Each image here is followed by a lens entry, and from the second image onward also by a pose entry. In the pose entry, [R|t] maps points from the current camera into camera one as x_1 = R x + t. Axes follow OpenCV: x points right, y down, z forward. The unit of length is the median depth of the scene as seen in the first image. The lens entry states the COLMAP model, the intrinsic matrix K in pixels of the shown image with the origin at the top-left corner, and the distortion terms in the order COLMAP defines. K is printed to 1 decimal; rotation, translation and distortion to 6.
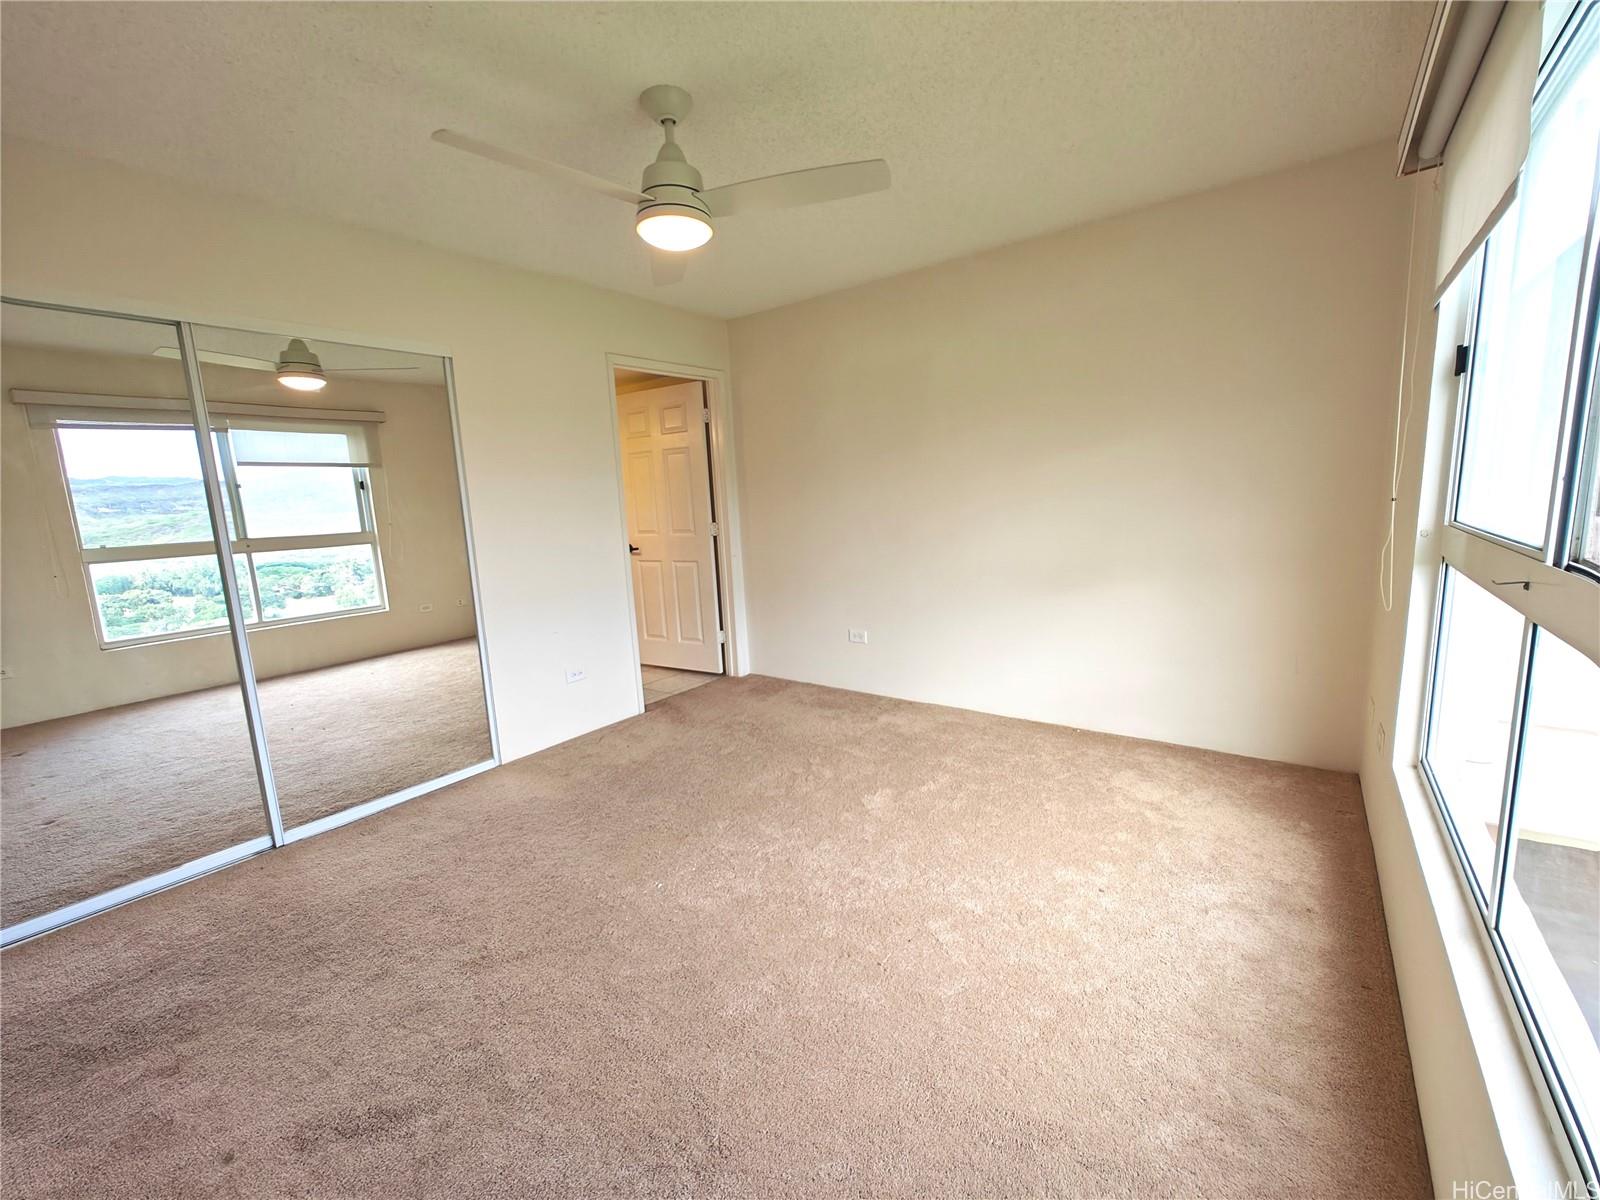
lens RADIAL K [[660.7, 0, 804.0], [0, 660.7, 597.3], [0, 0, 1]] dist [-0.001356, 0.000284]
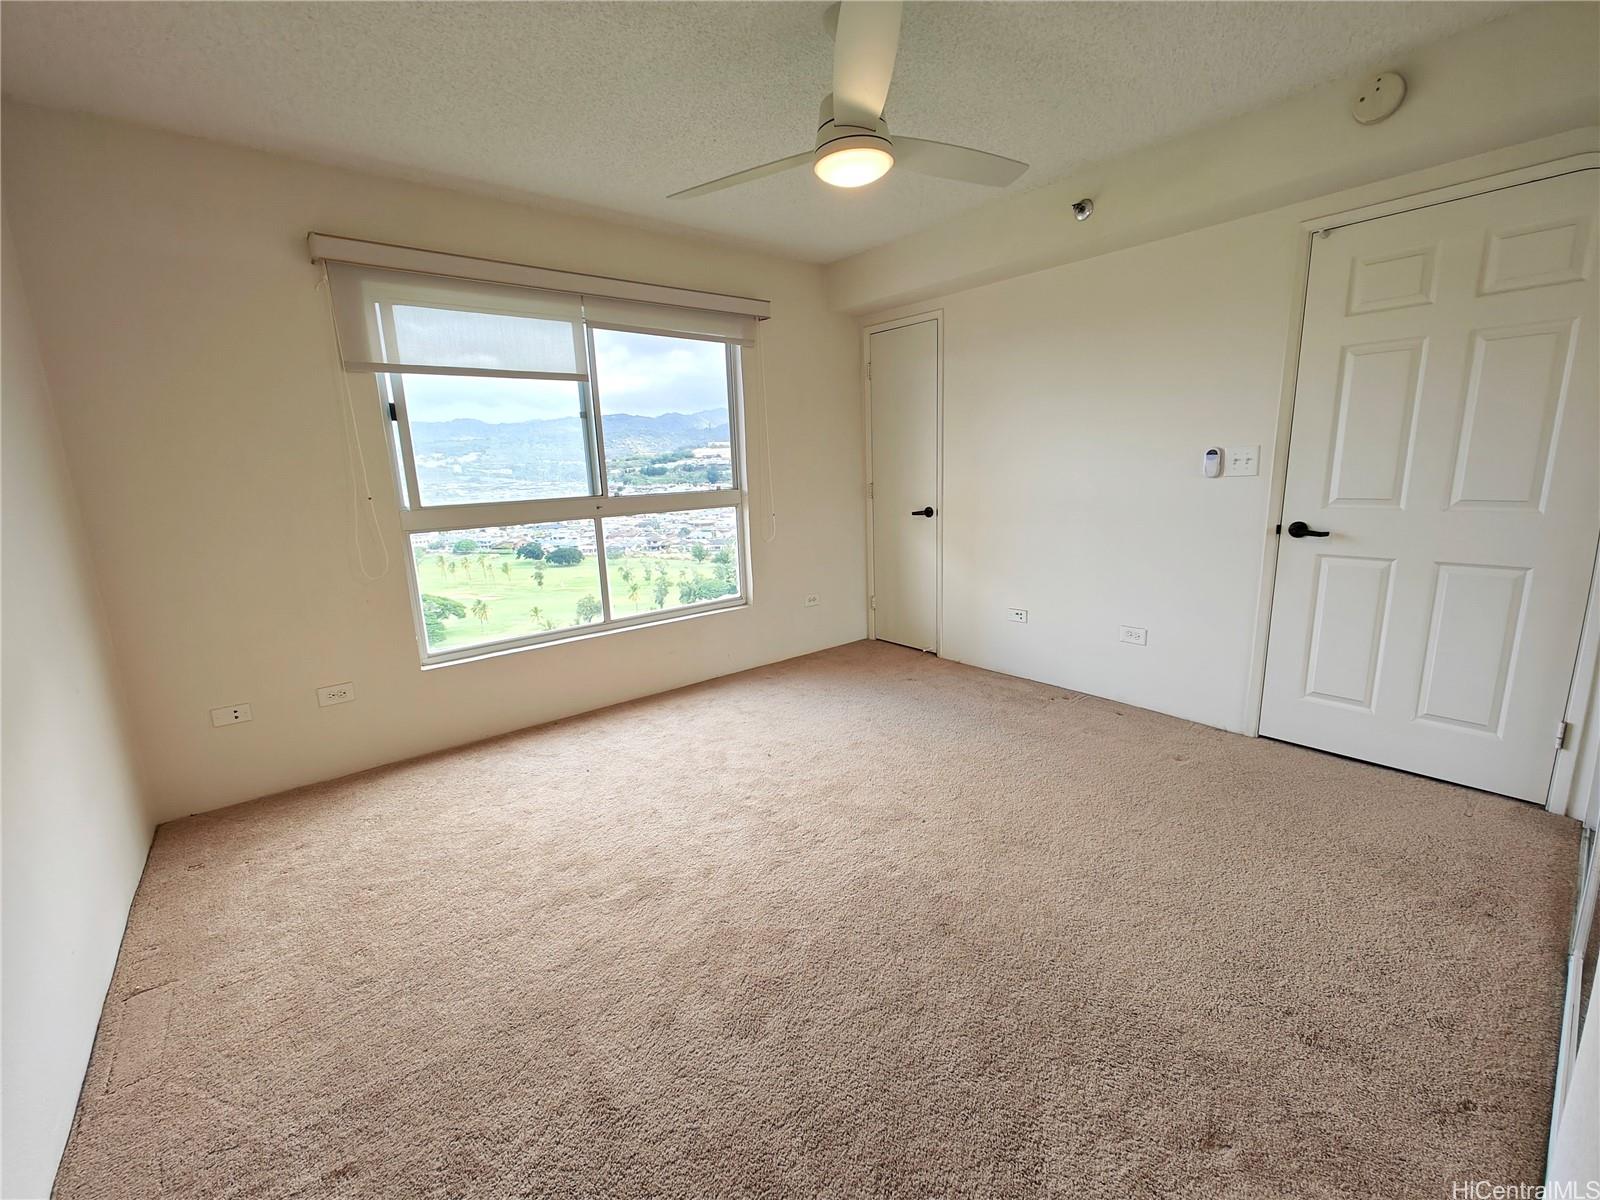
lens RADIAL K [[660.7, 0, 804.0], [0, 660.7, 597.3], [0, 0, 1]] dist [-0.001356, 0.000284]
pose [[-0.966947, 0.033355, 0.252785, -0.225099], [0.118949, 0.935925, 0.331505, -0.192506], [-0.225530, 0.350617, -0.908958, 1.341503]]
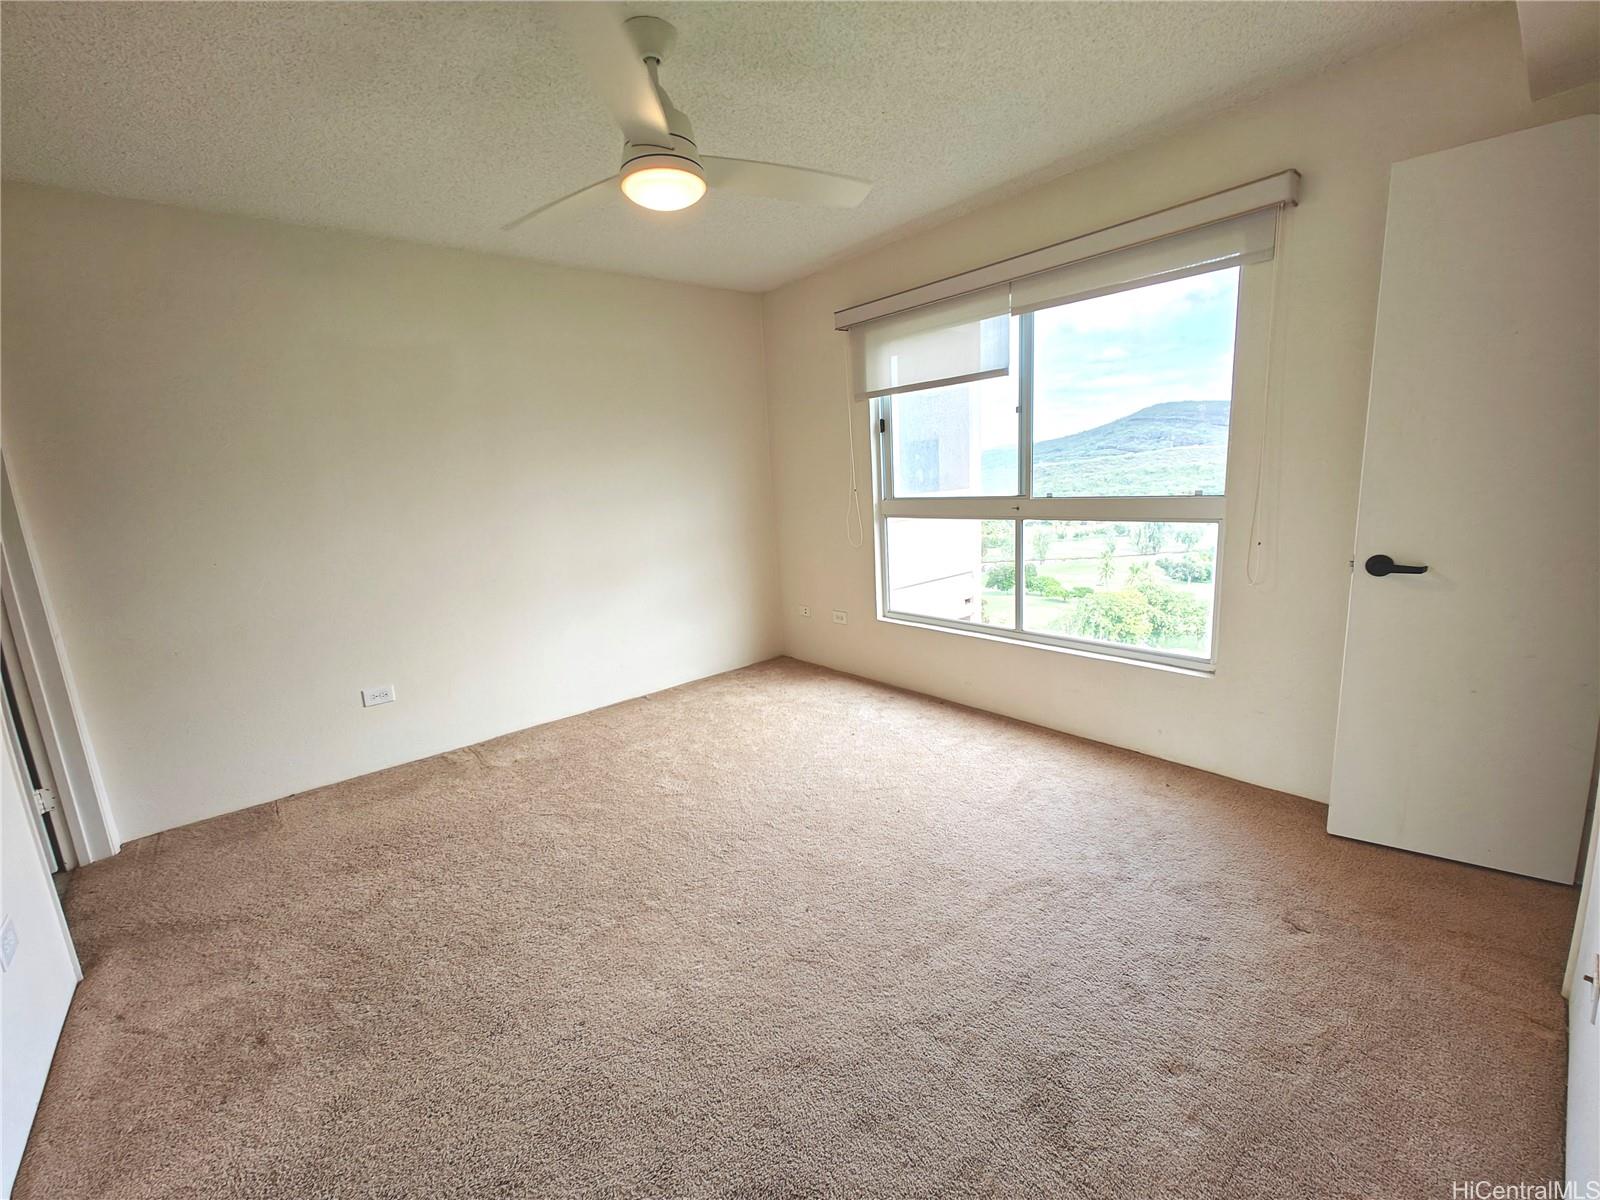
lens RADIAL K [[660.7, 0, 804.0], [0, 660.7, 597.3], [0, 0, 1]] dist [-0.001356, 0.000284]
pose [[0.205149, -0.146194, 0.967751, -0.709976], [0.196552, 0.974791, 0.105591, -0.045854], [-0.958792, 0.168551, 0.228712, 0.463257]]
